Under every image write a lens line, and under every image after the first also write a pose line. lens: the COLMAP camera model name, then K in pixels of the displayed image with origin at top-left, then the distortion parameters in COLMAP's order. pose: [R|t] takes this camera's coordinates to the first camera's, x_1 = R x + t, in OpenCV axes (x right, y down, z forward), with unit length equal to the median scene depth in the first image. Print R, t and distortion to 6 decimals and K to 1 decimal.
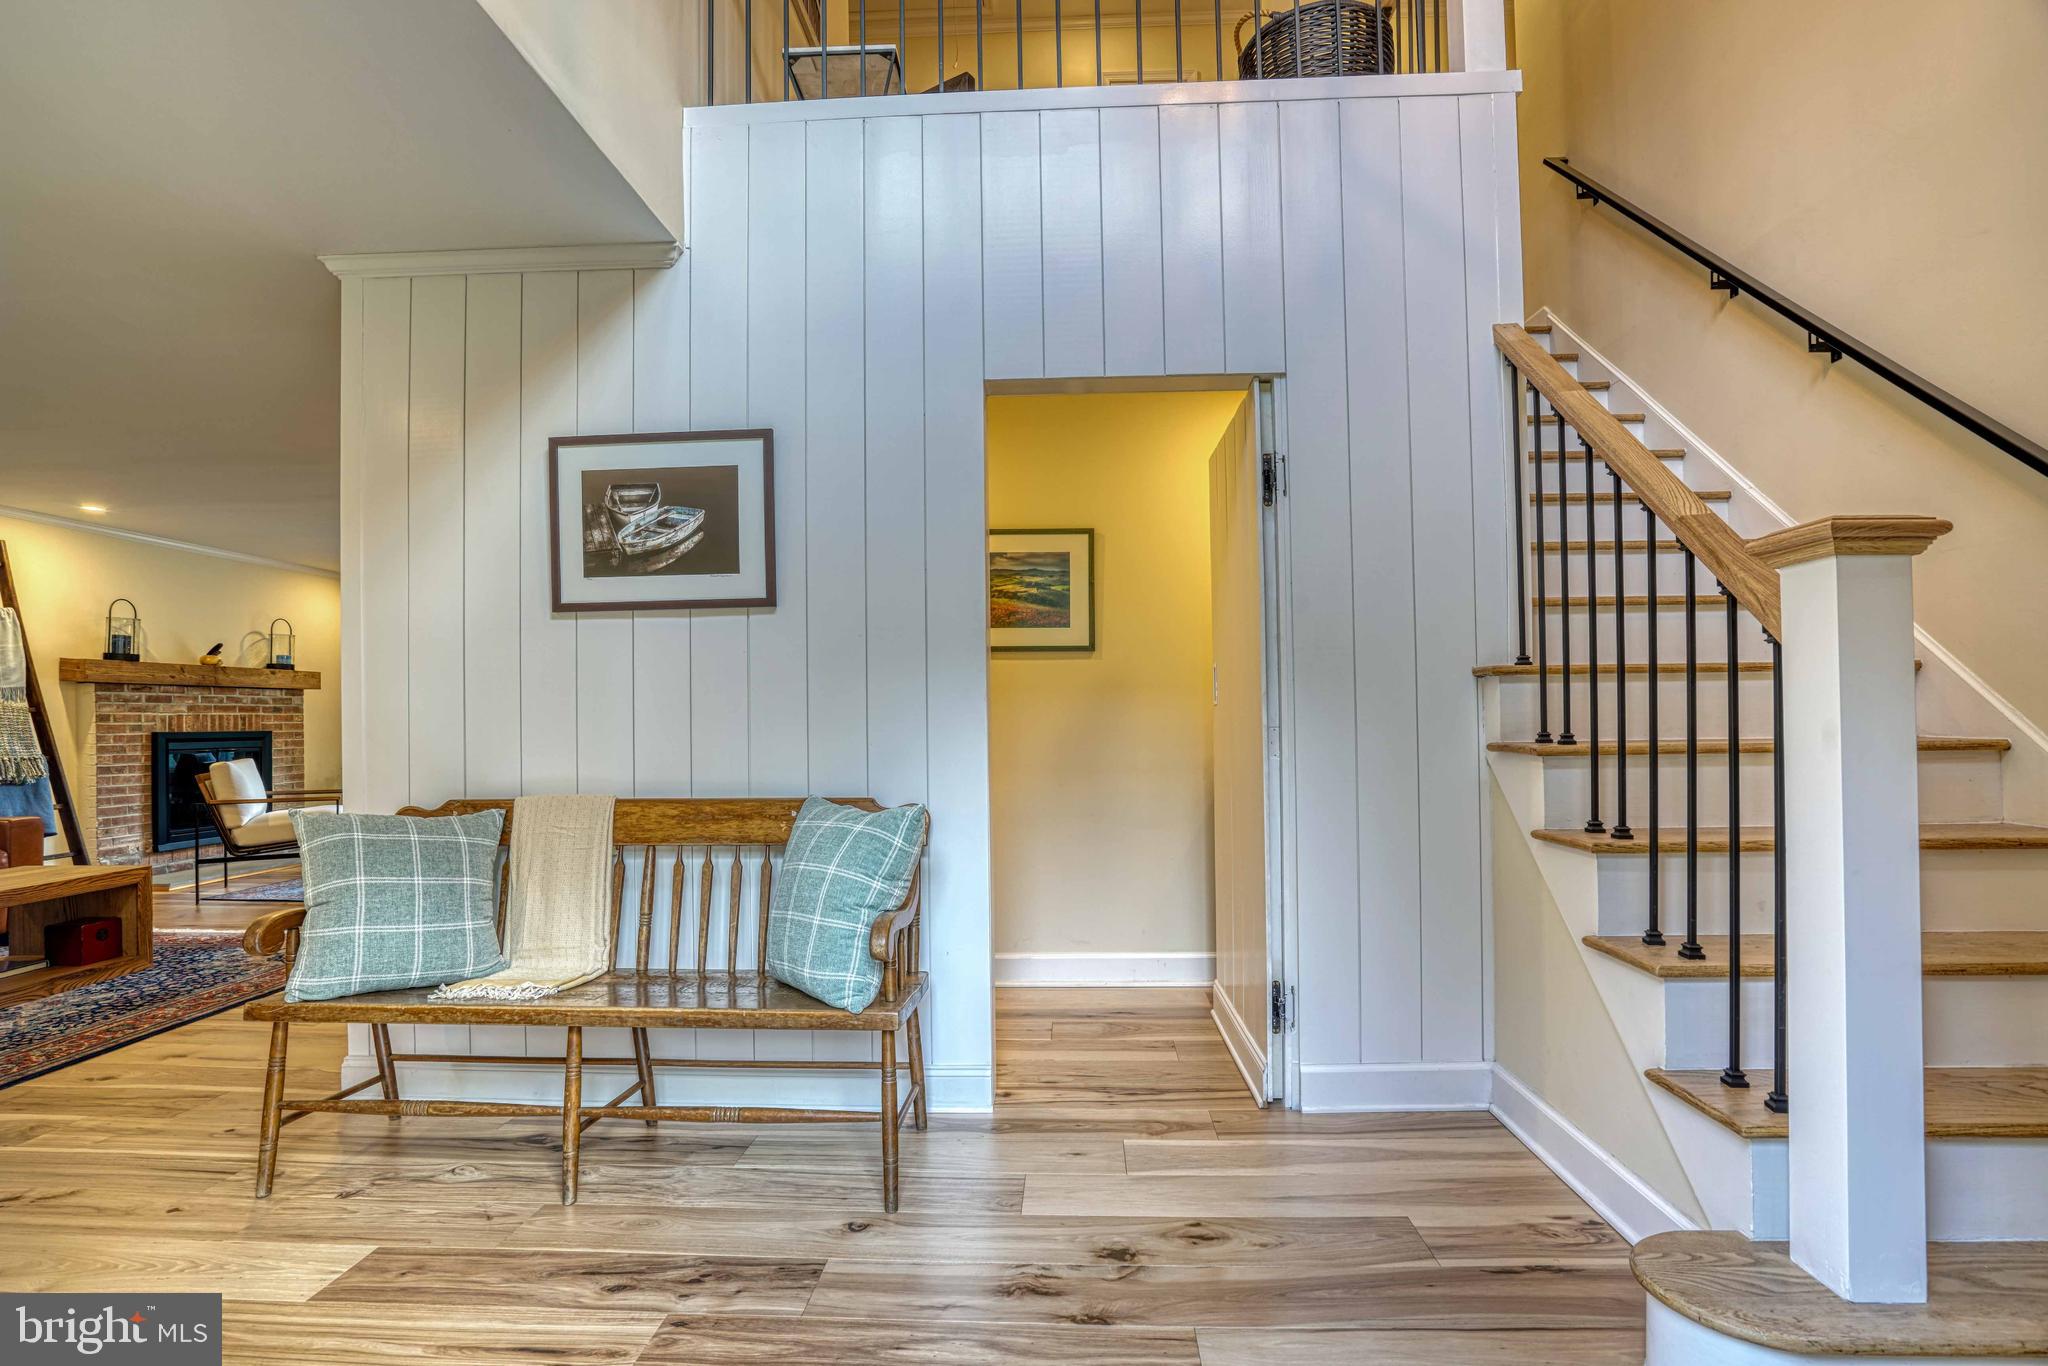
lens RADIAL K [[951.2, 0, 1020.7], [0, 951.2, 699.6], [0, 0, 1]] dist [-0.056109, 0.018540]
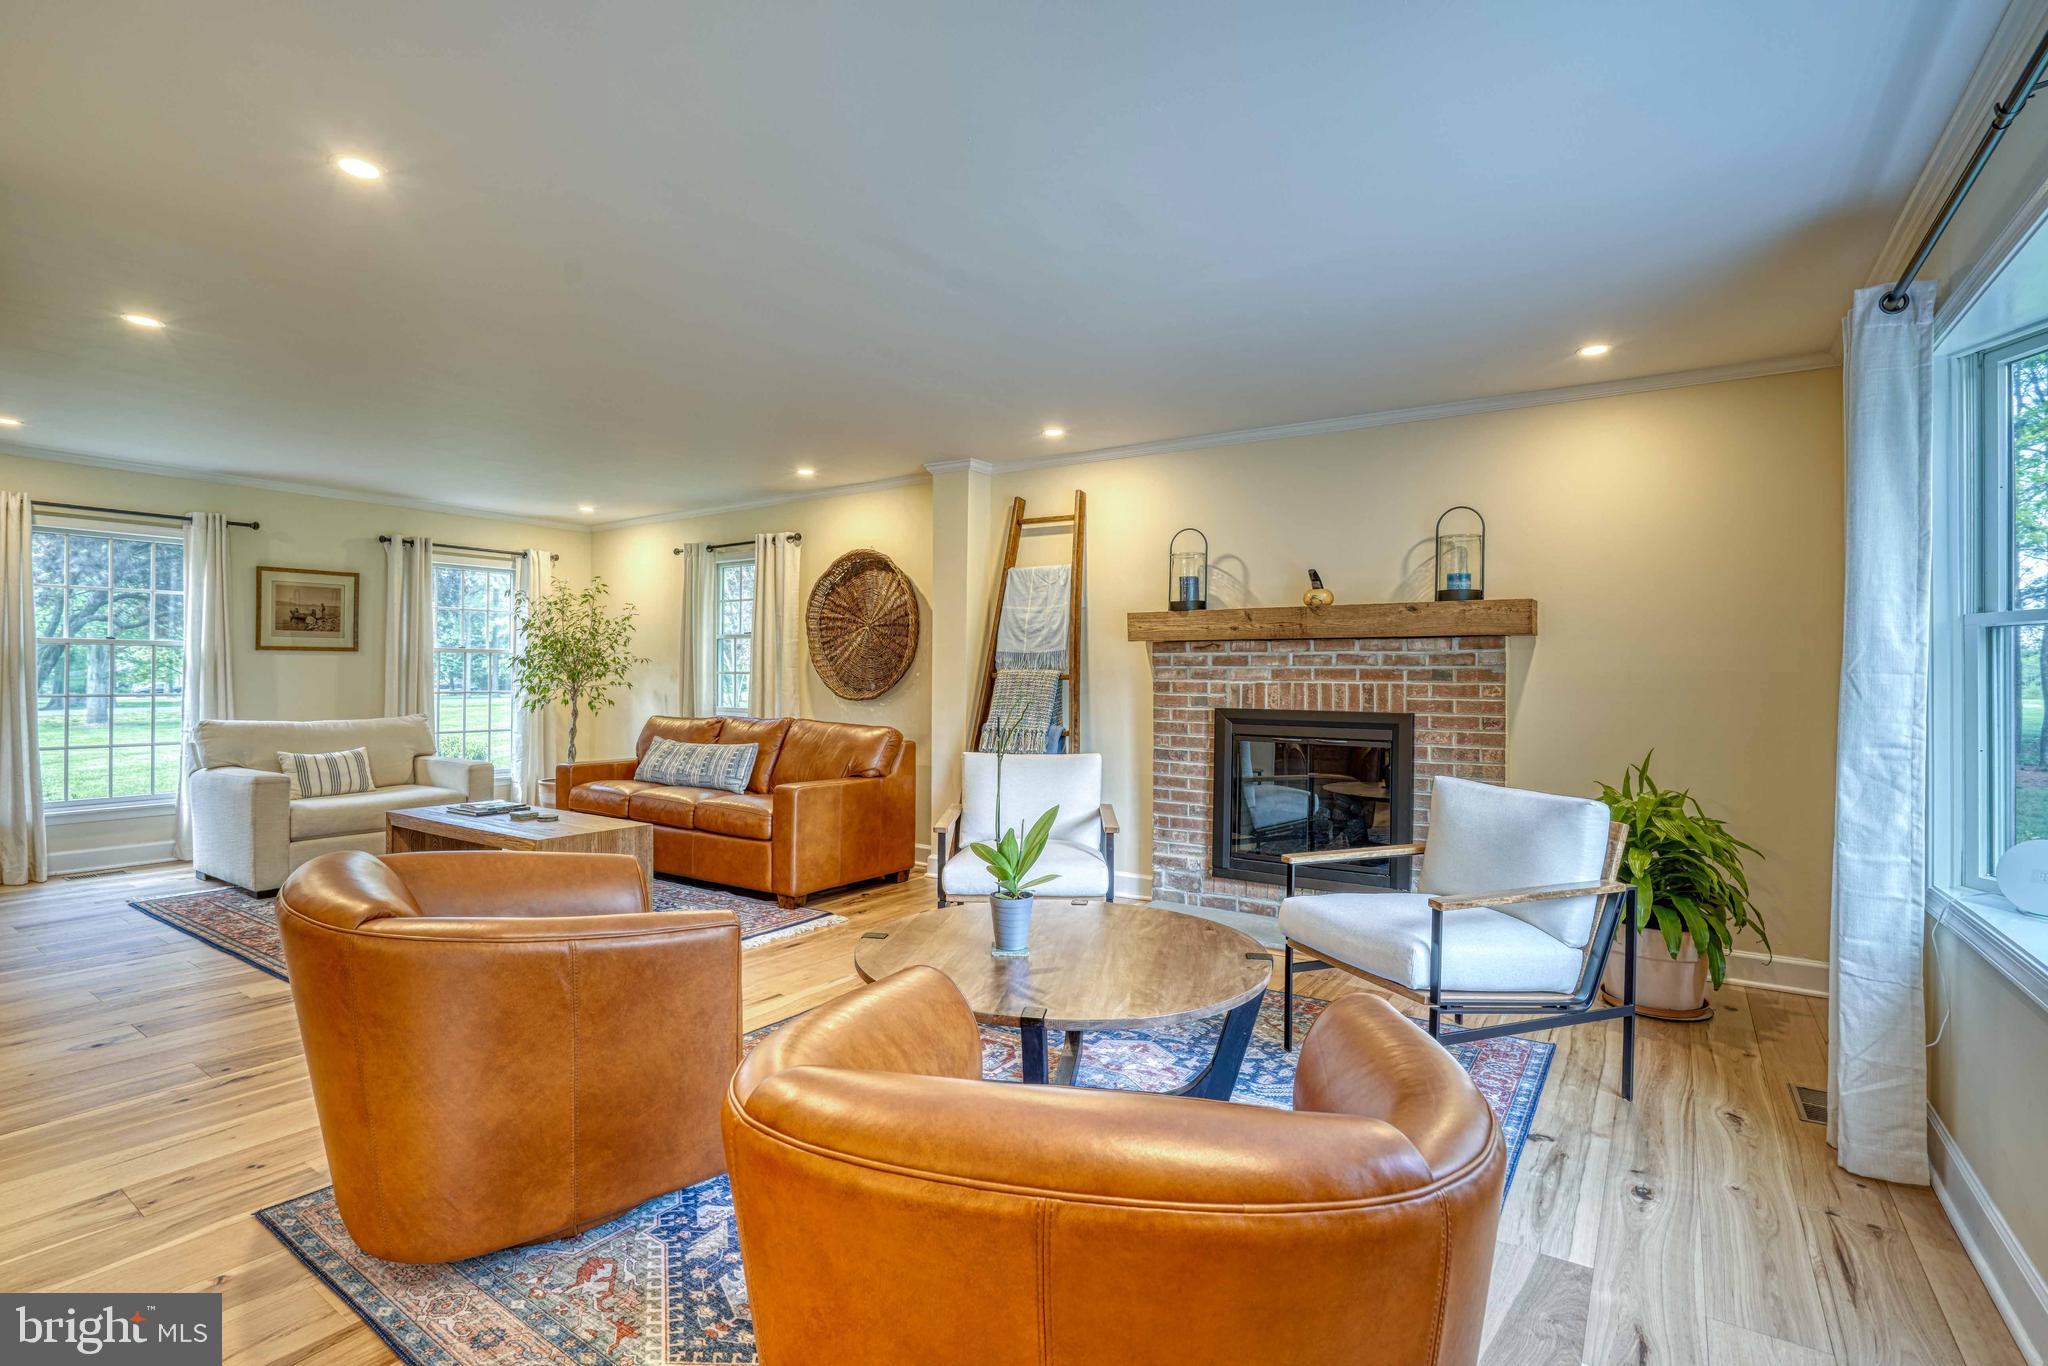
lens RADIAL K [[951.2, 0, 1029.7], [0, 951.2, 682.2], [0, 0, 1]] dist [-0.056109, 0.018540]
pose [[-0.503262, 0.007102, -0.864105, -0.233810], [0.011700, 0.999931, 0.001404, 0.012991], [0.864055, -0.009404, -0.503310, 1.227284]]
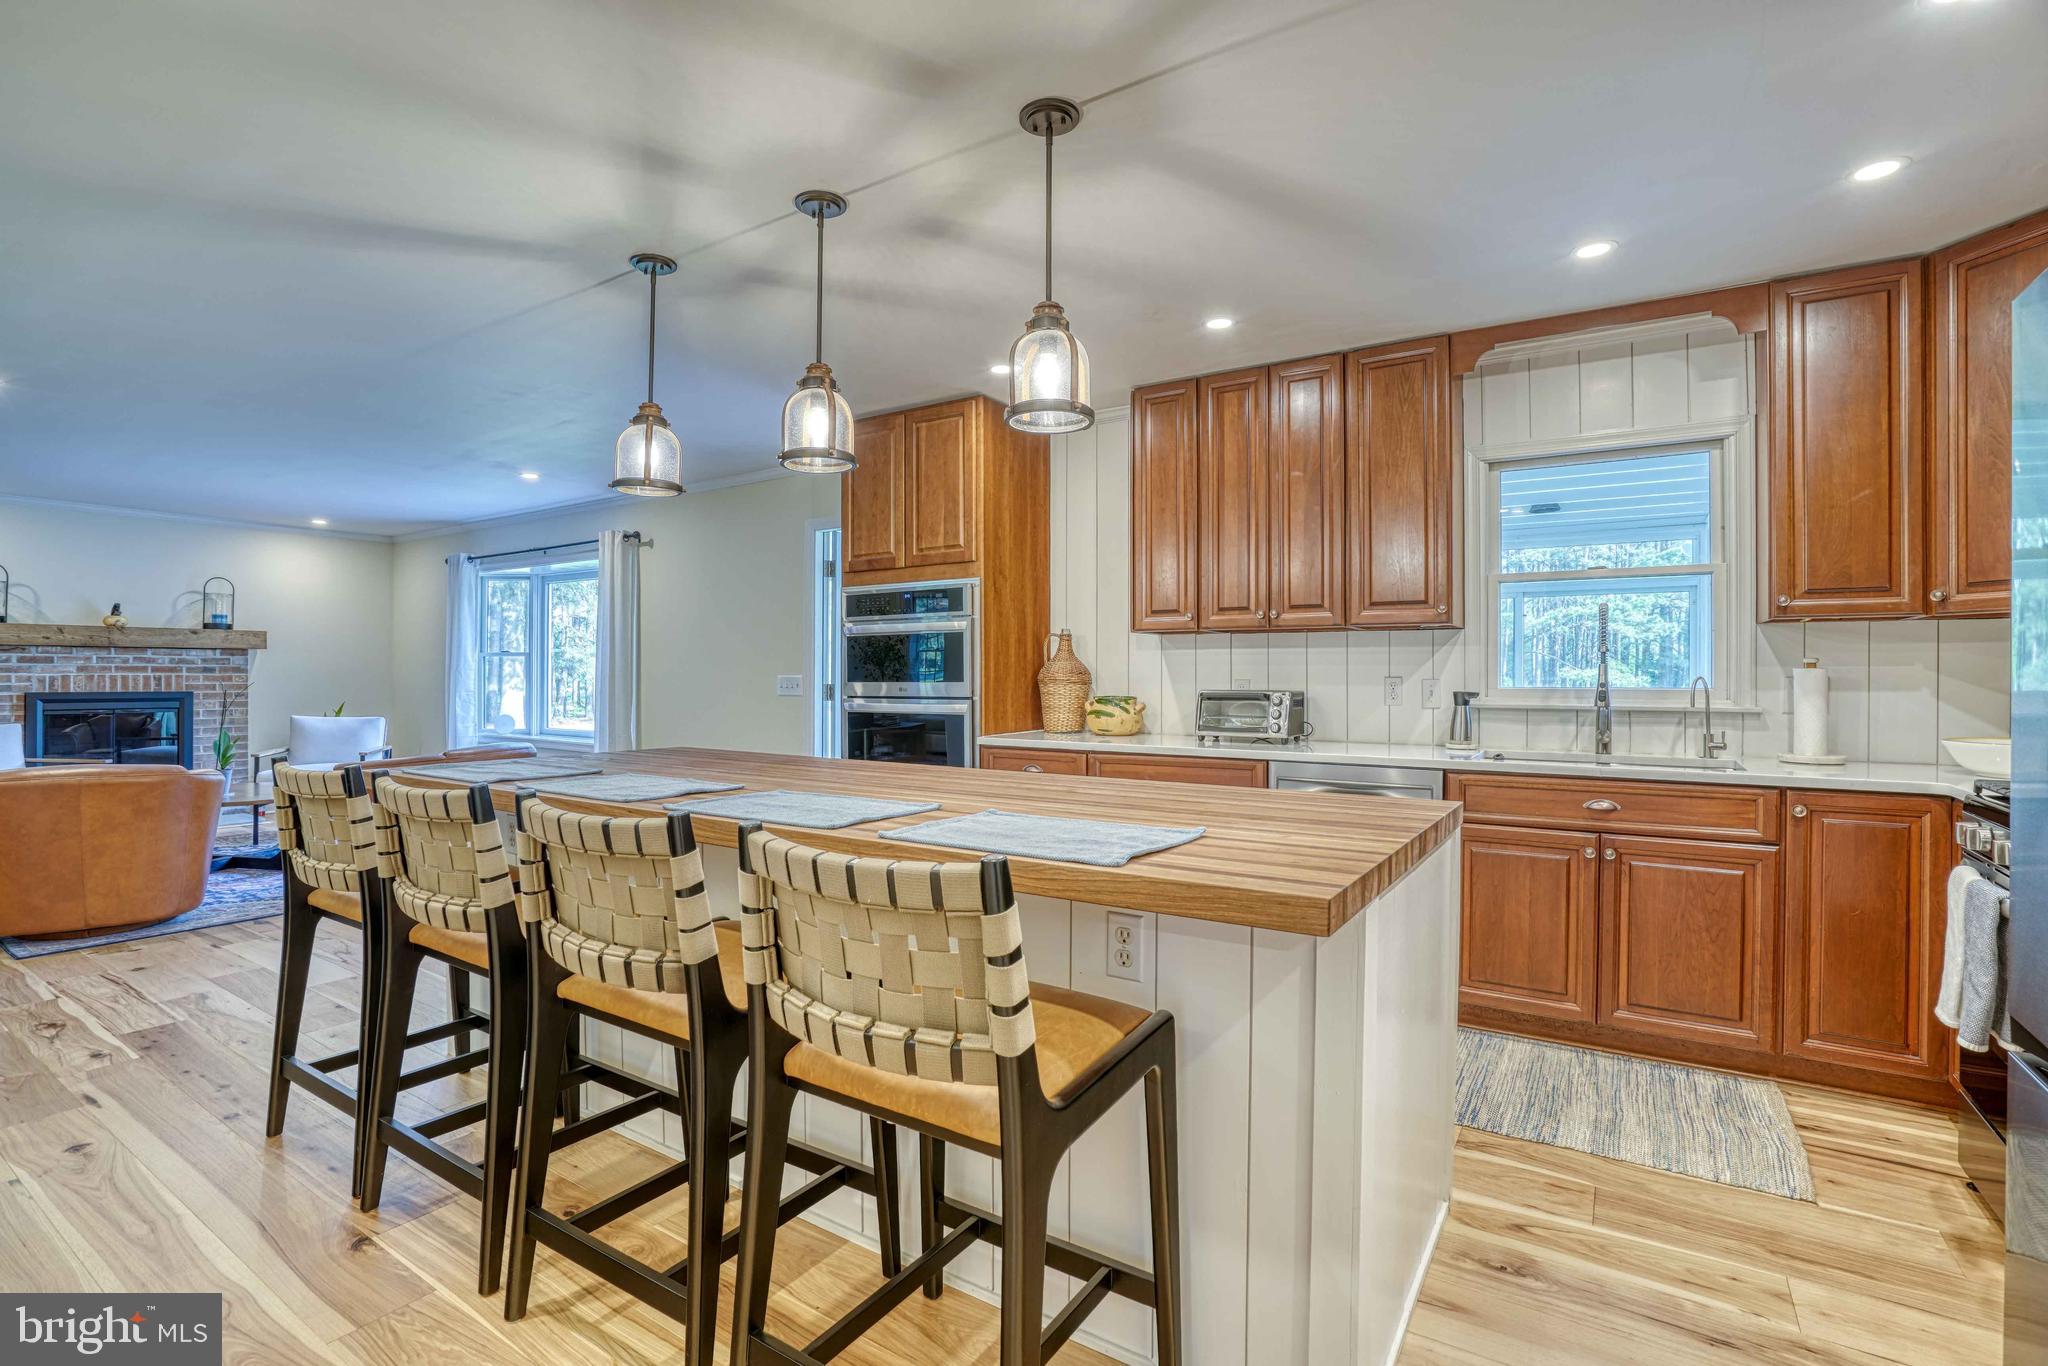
lens RADIAL K [[951.2, 0, 1016.7], [0, 951.2, 672.2], [0, 0, 1]] dist [-0.056109, 0.018540]
pose [[0.865331, 0.009771, -0.501105, 0.495527], [-0.001015, 0.999842, 0.017743, -0.005642], [0.501199, -0.014845, 0.865205, 0.668834]]
